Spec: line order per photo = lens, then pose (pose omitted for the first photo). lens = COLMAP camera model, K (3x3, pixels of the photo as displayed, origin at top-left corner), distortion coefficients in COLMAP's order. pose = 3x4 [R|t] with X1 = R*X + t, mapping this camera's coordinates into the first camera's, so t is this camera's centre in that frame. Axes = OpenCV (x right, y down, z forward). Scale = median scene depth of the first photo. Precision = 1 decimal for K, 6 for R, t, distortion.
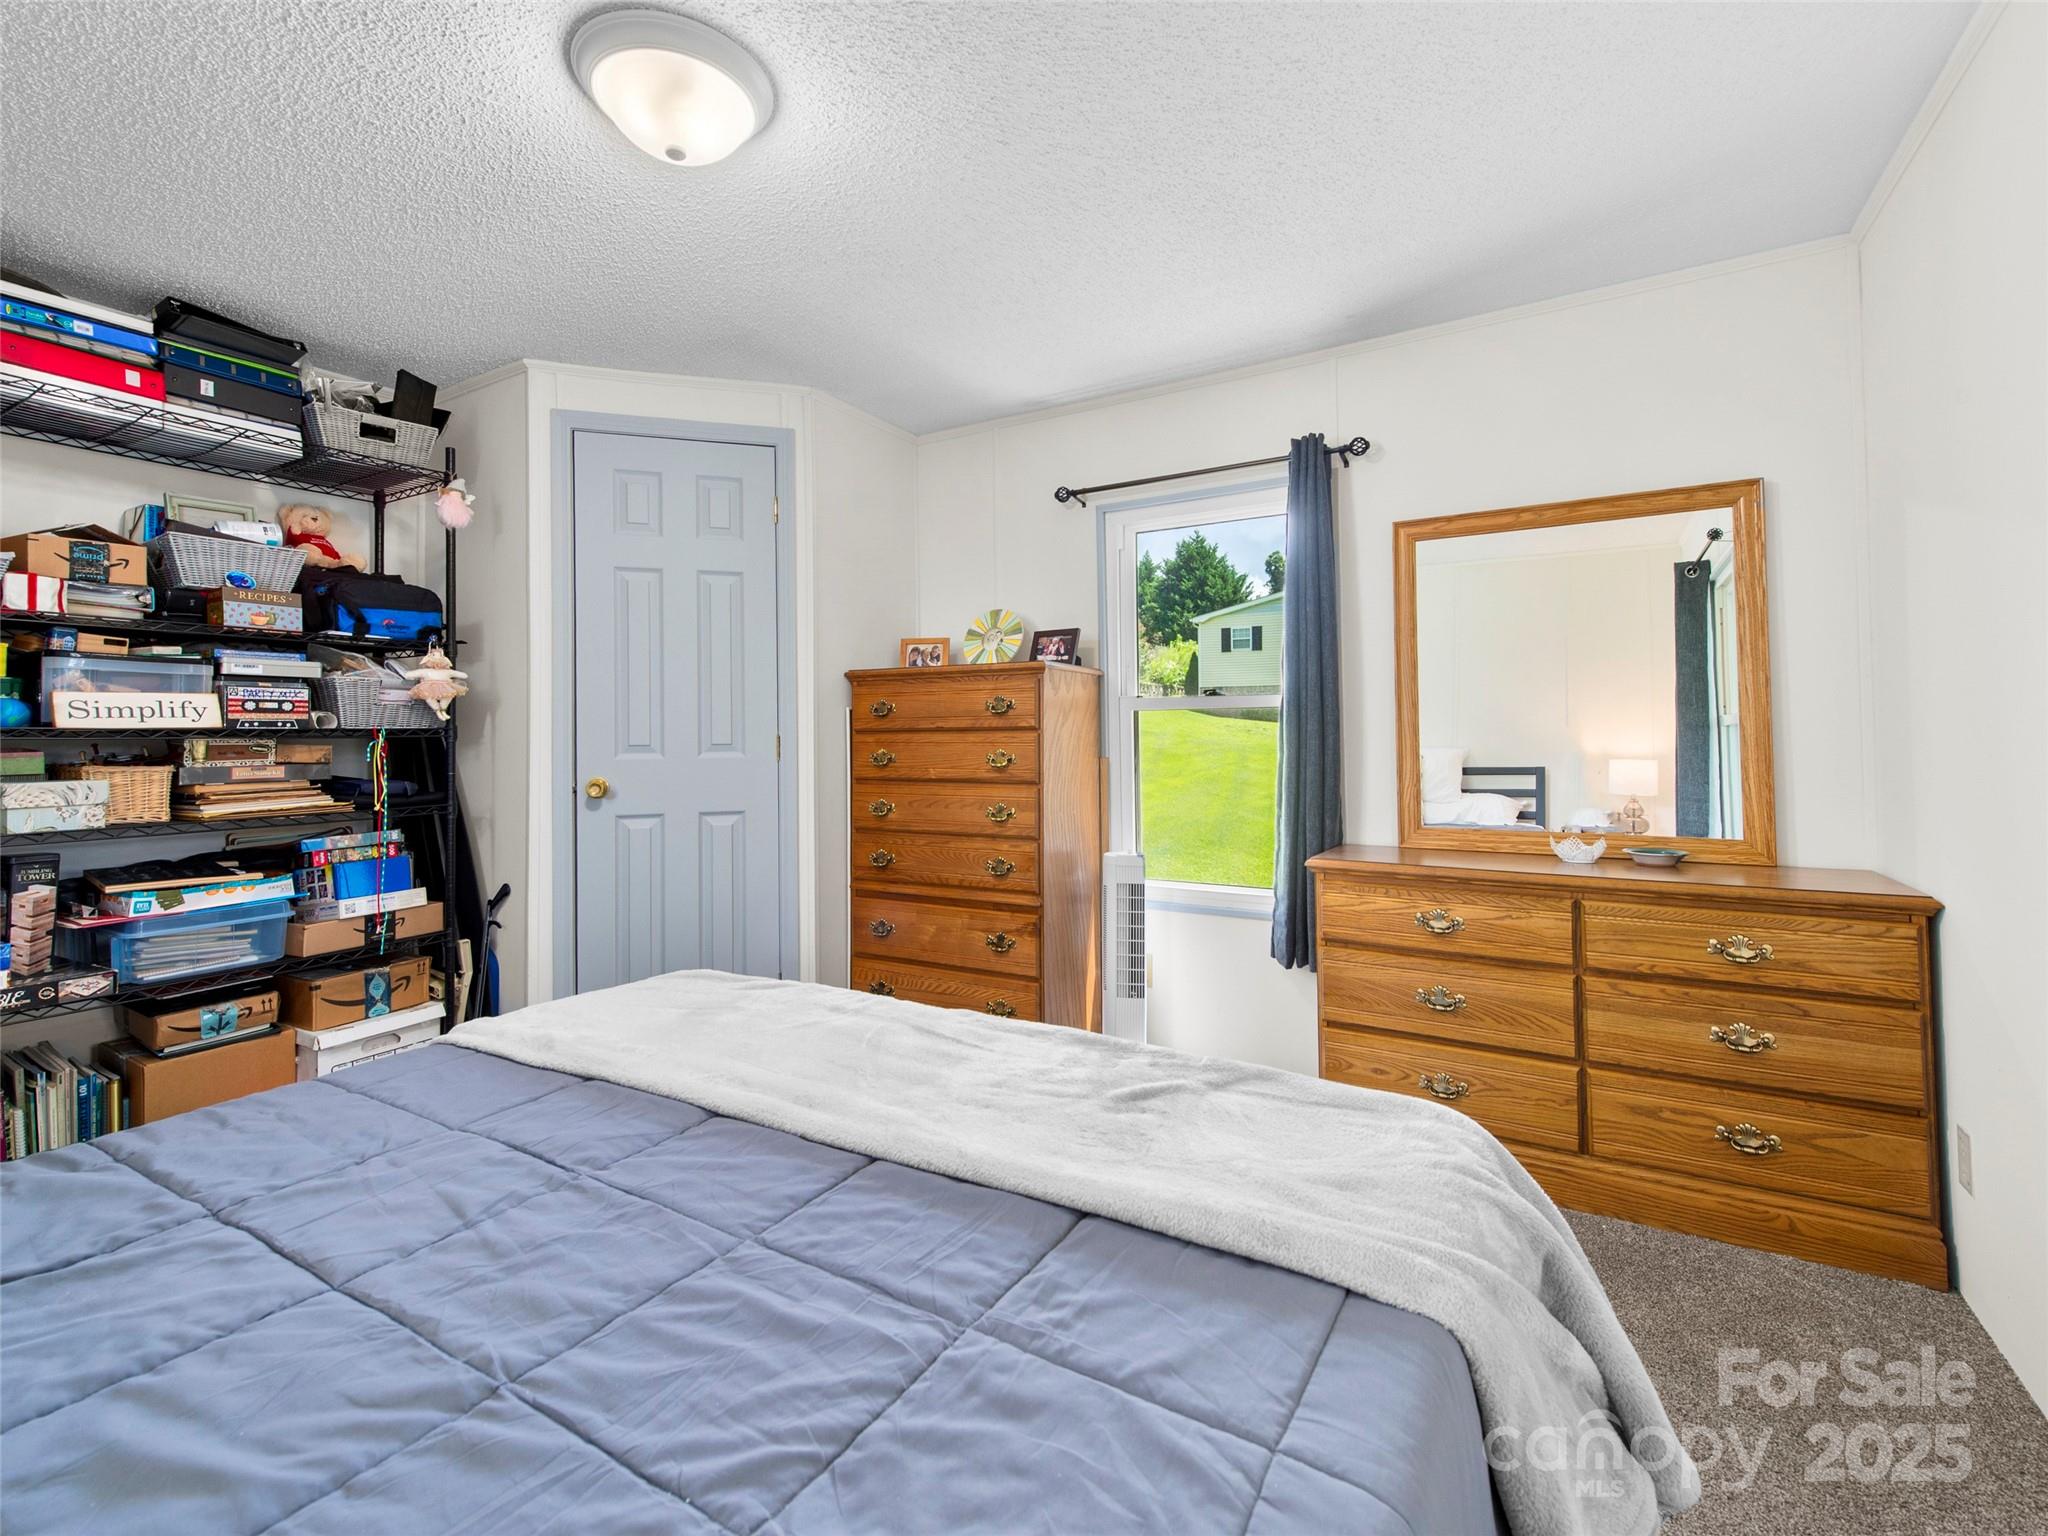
lens RADIAL K [[903.4, 0, 1028.7], [0, 903.4, 712.2], [0, 0, 1]] dist [0.021269, -0.000092]
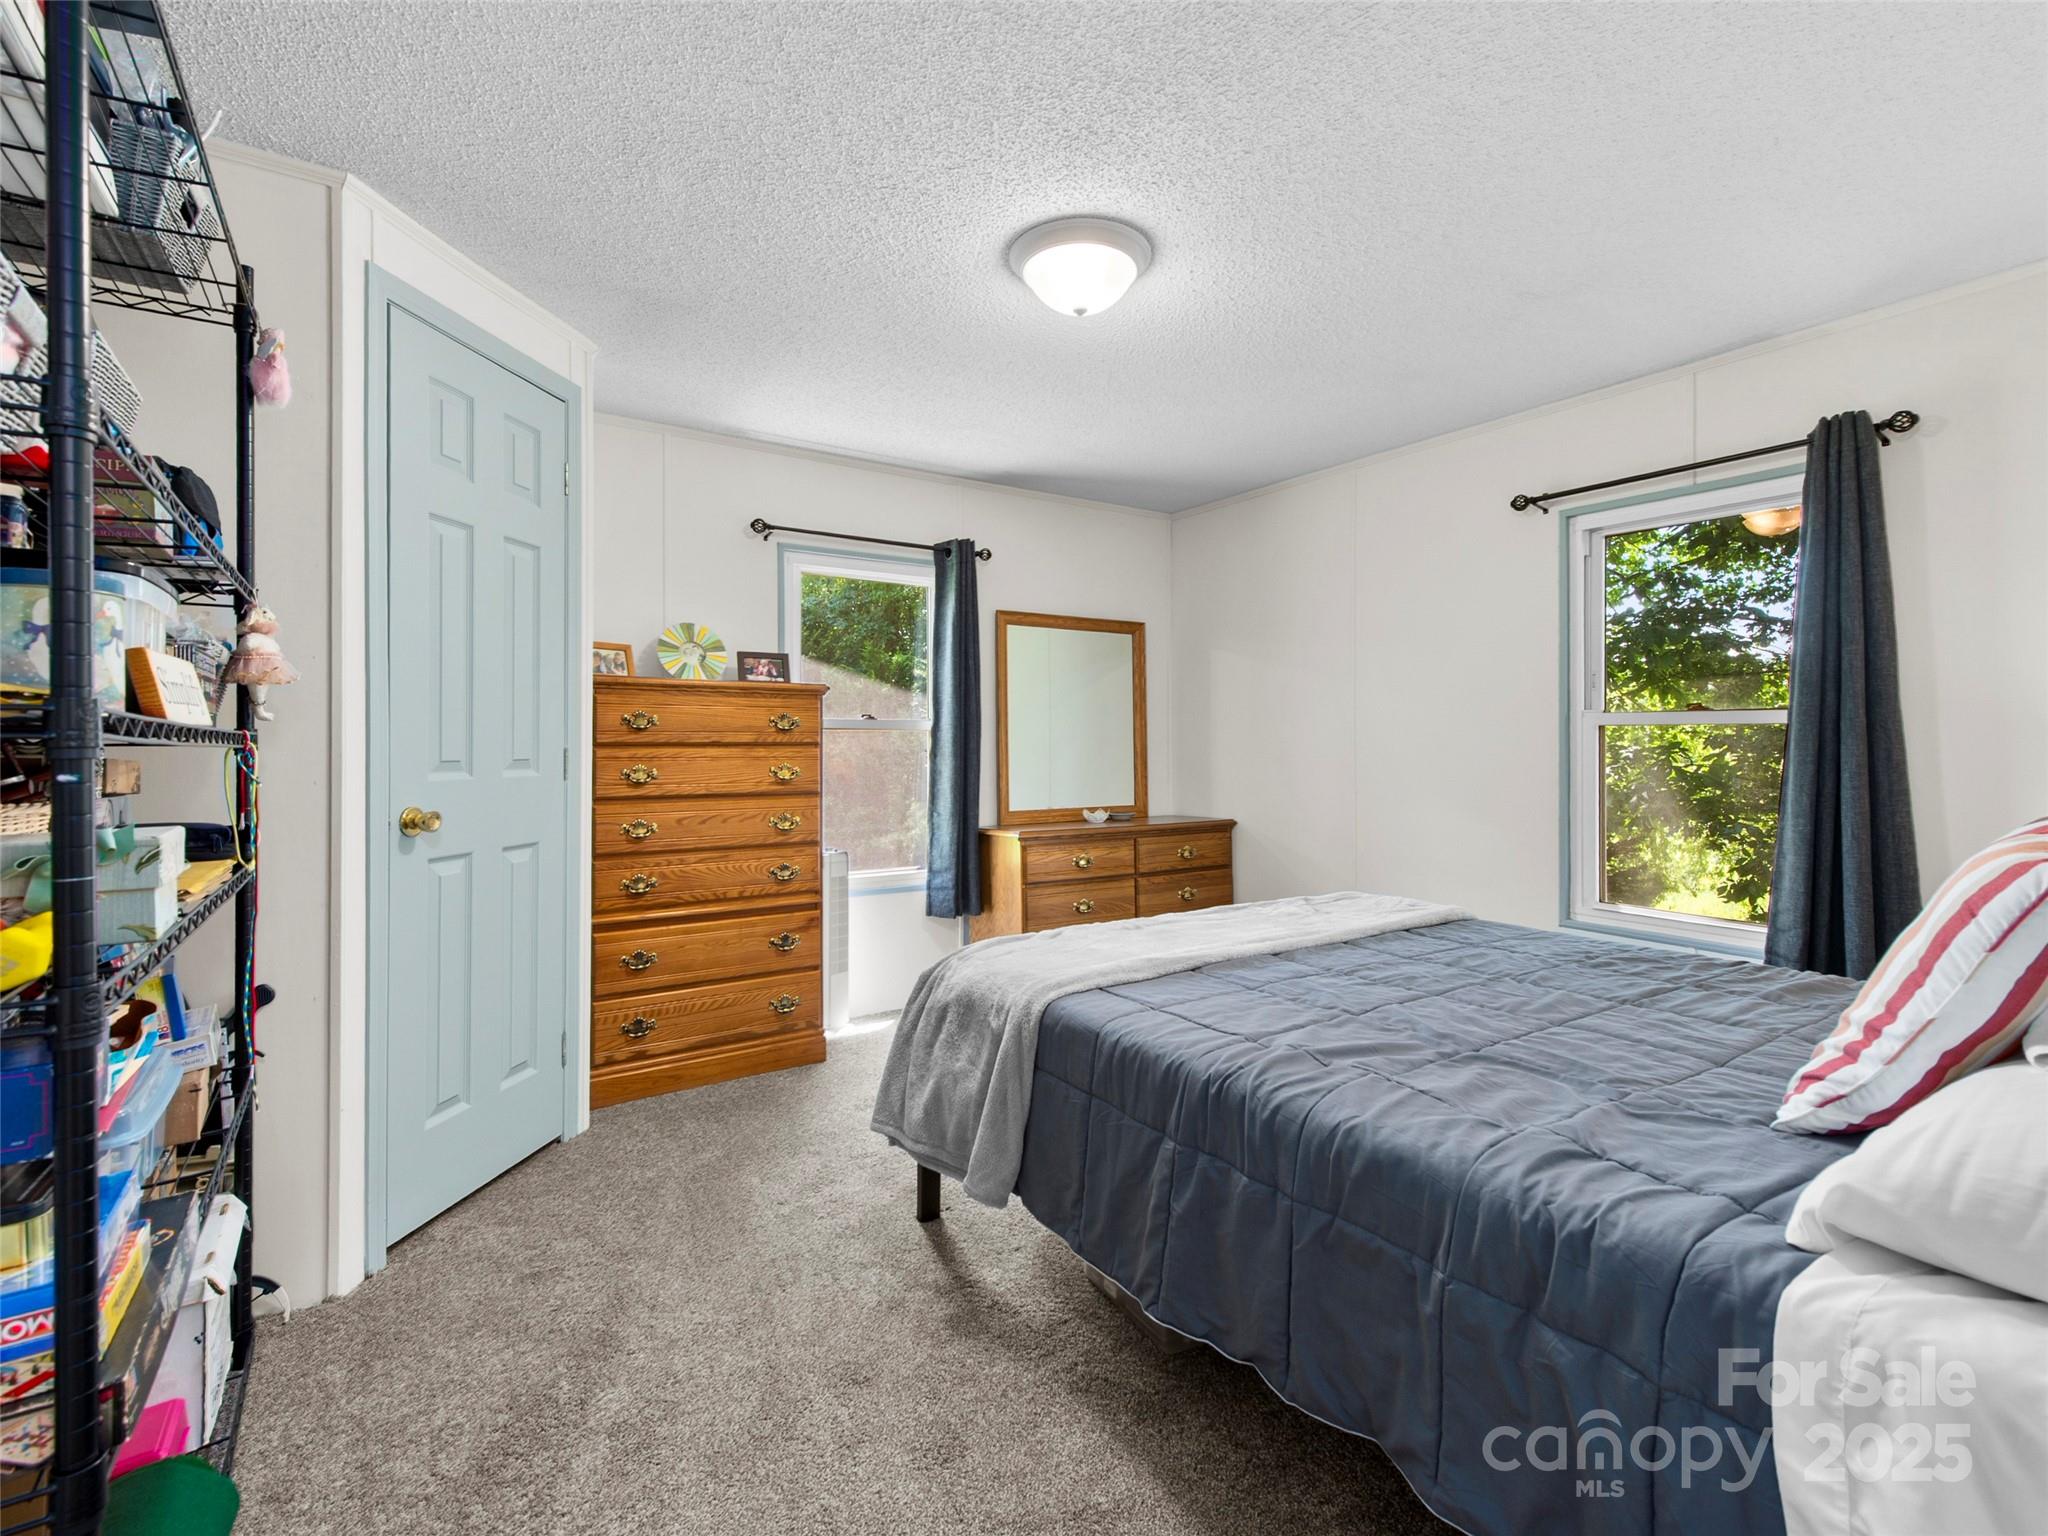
lens RADIAL K [[926.4, 0, 1016.5], [0, 926.4, 735.9], [0, 0, 1]] dist [0.019194, -0.008761]
pose [[0.462359, 0.020230, 0.886462, -0.890228], [-0.020682, 0.999714, -0.012027, 0.016243], [-0.886452, -0.012773, 0.462645, 0.246378]]
